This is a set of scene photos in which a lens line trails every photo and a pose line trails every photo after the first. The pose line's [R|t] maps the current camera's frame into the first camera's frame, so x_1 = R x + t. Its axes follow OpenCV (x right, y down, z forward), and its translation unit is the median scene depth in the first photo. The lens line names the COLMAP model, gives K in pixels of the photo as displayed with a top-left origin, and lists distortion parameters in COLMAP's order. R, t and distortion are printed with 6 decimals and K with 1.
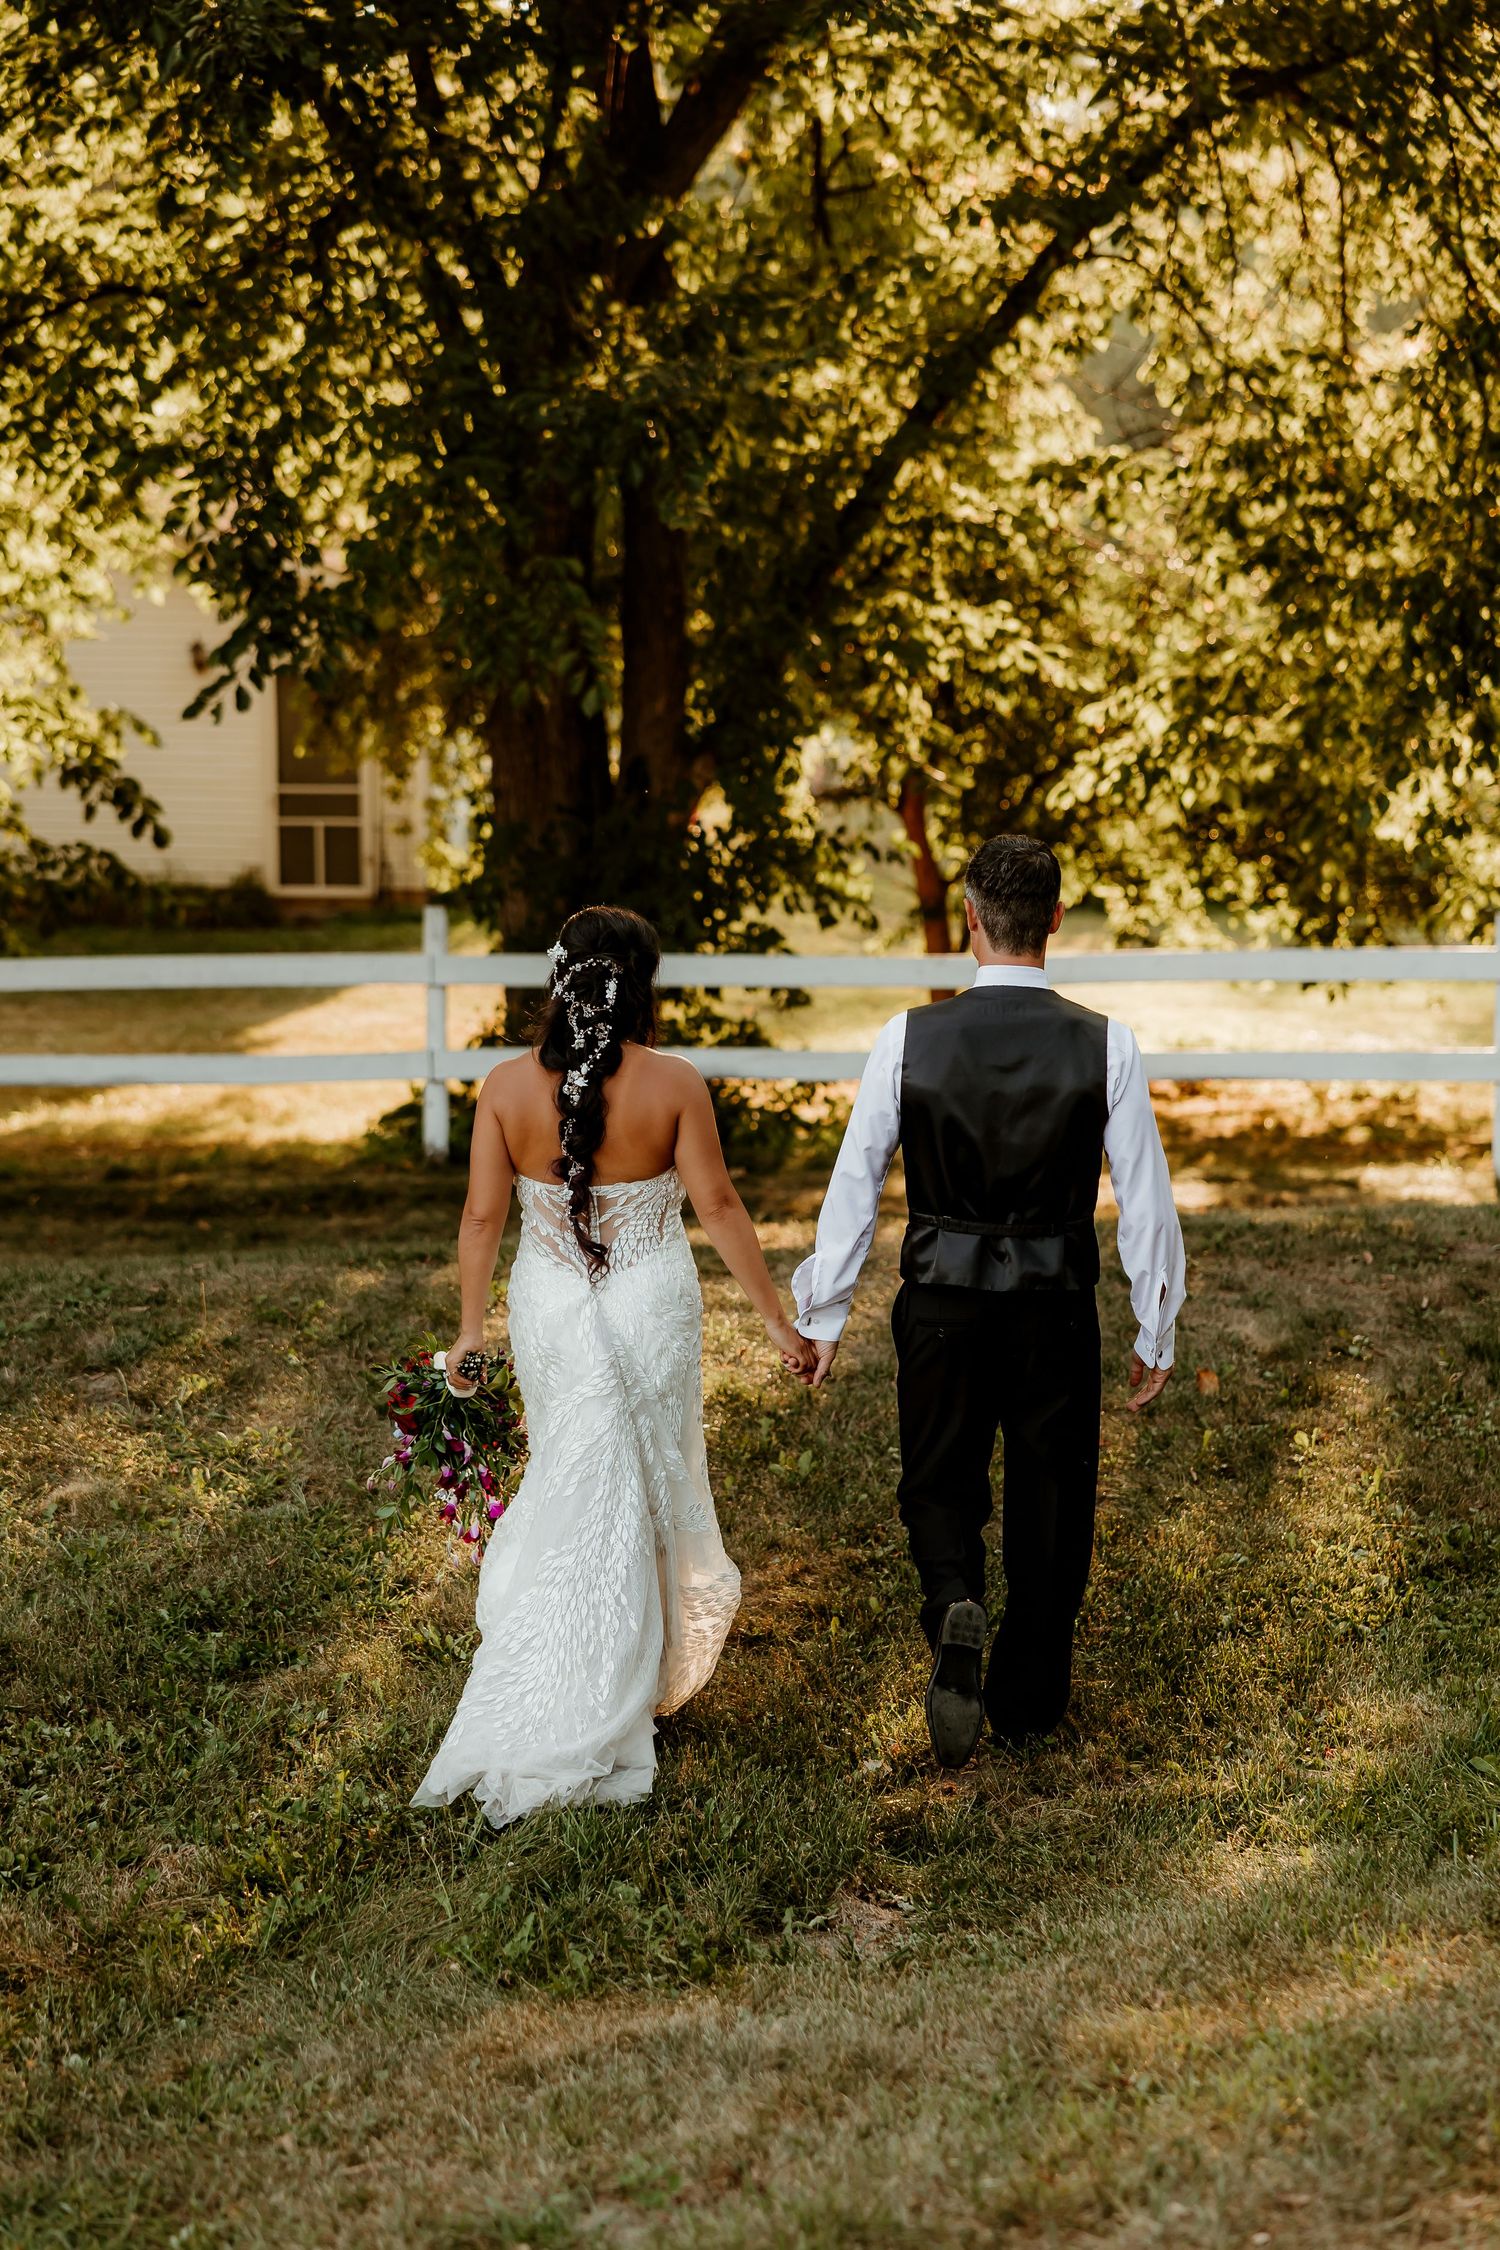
lens RADIAL K [[4259.8, 0, 748.5], [0, 4259.8, 1125.0], [0, 0, 1]] dist [-0.026692, 0.000000]
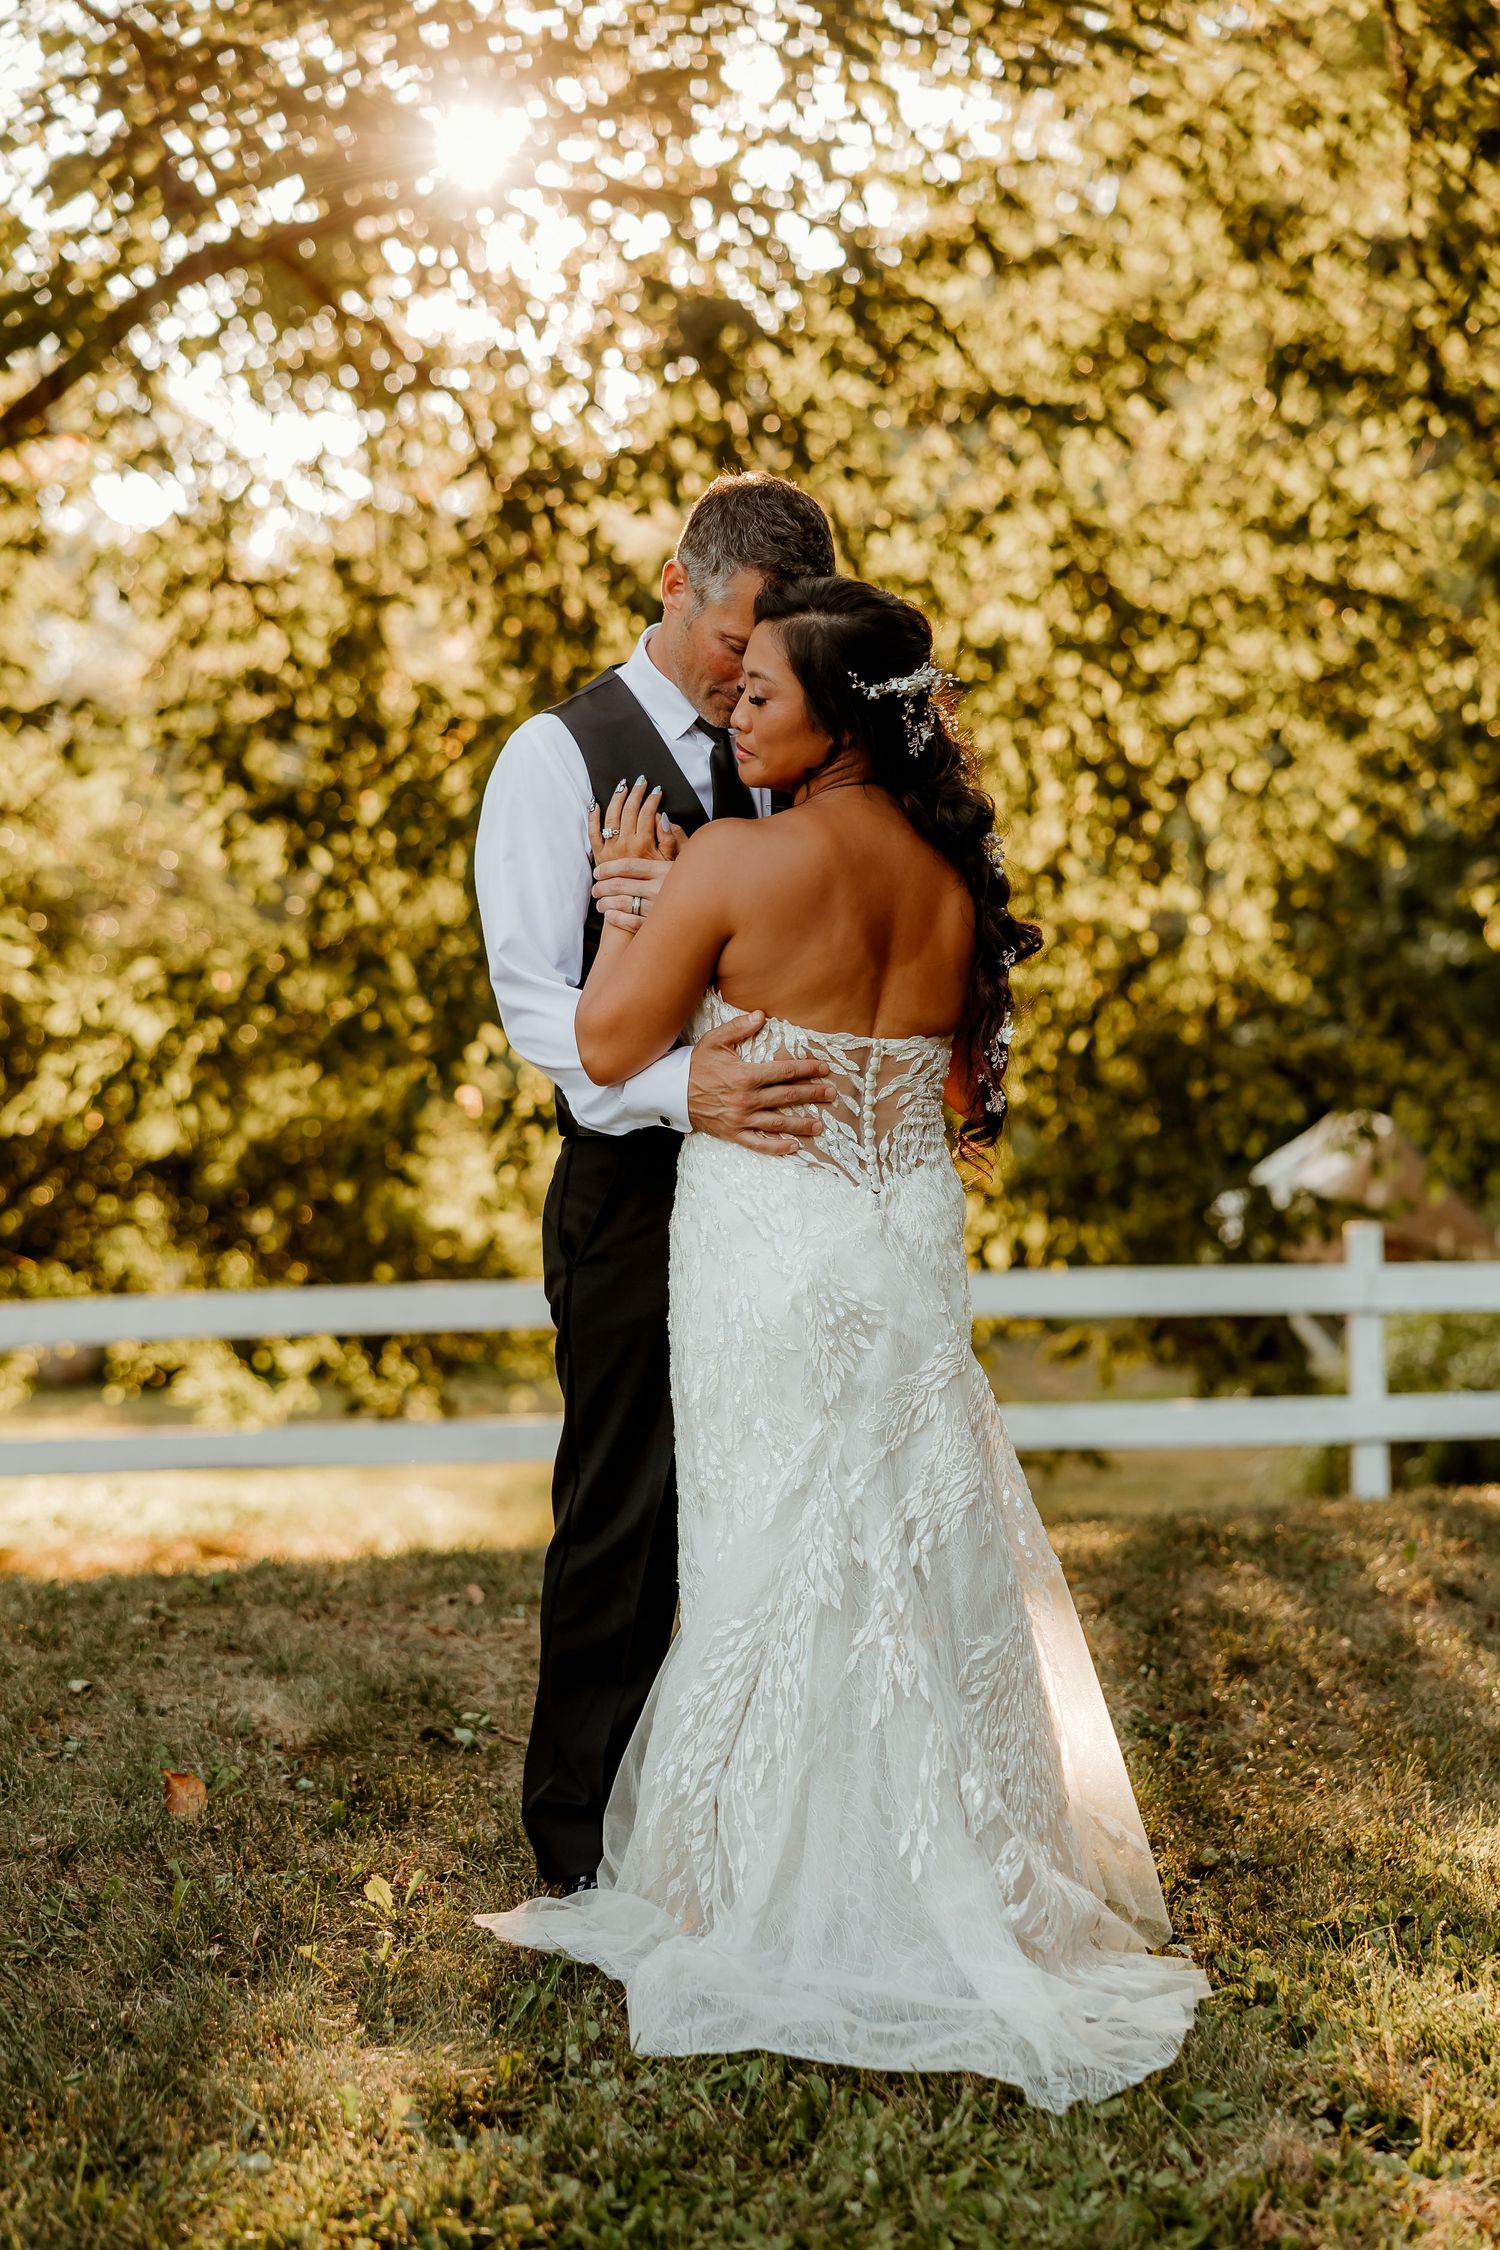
lens RADIAL K [[4259.8, 0, 748.2], [0, 4259.8, 1135.5], [0, 0, 1]] dist [-0.026692, 0.000000]
pose [[0.974749, -0.014074, 0.222860, 0.030887], [0.042417, 0.991511, -0.122908, 0.023960], [-0.219238, 0.129258, 0.967071, 0.244242]]
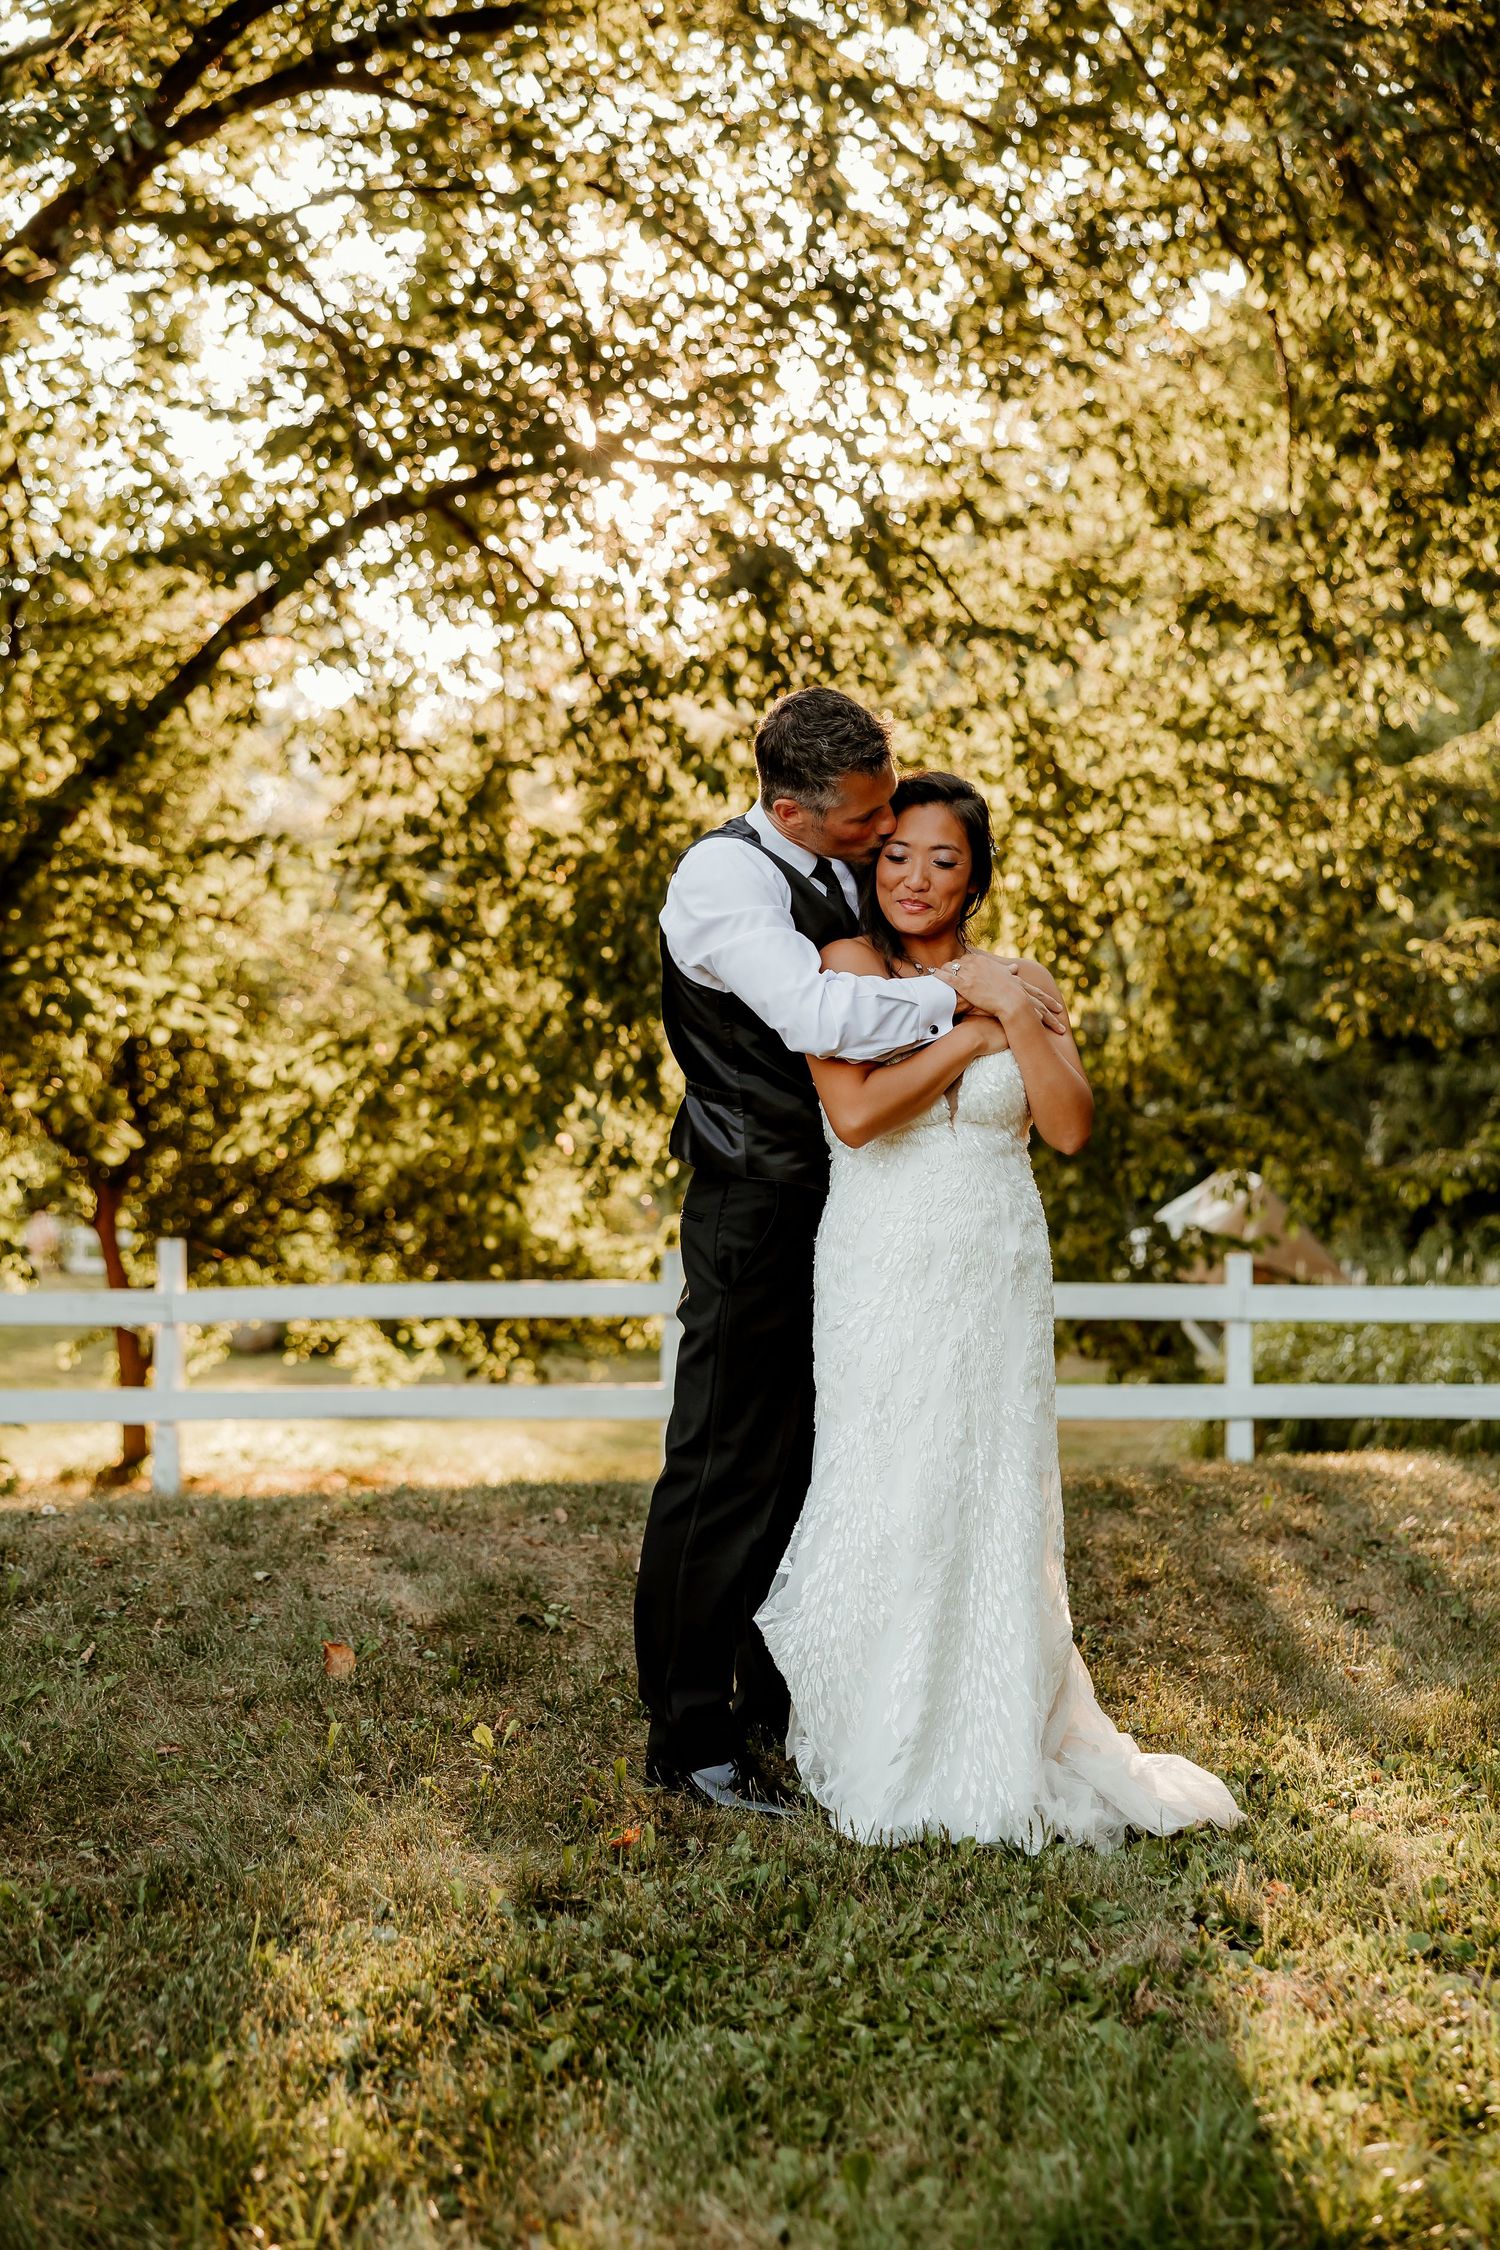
lens RADIAL K [[3228.2, 0, 771.3], [0, 3228.2, 1074.7], [0, 0, 1]] dist [-0.013324, 0.000000]
pose [[0.975028, 0.017295, 0.221409, 0.030122], [0.017461, 0.987907, -0.154063, 0.024549], [-0.221396, 0.154082, 0.962934, 0.241254]]
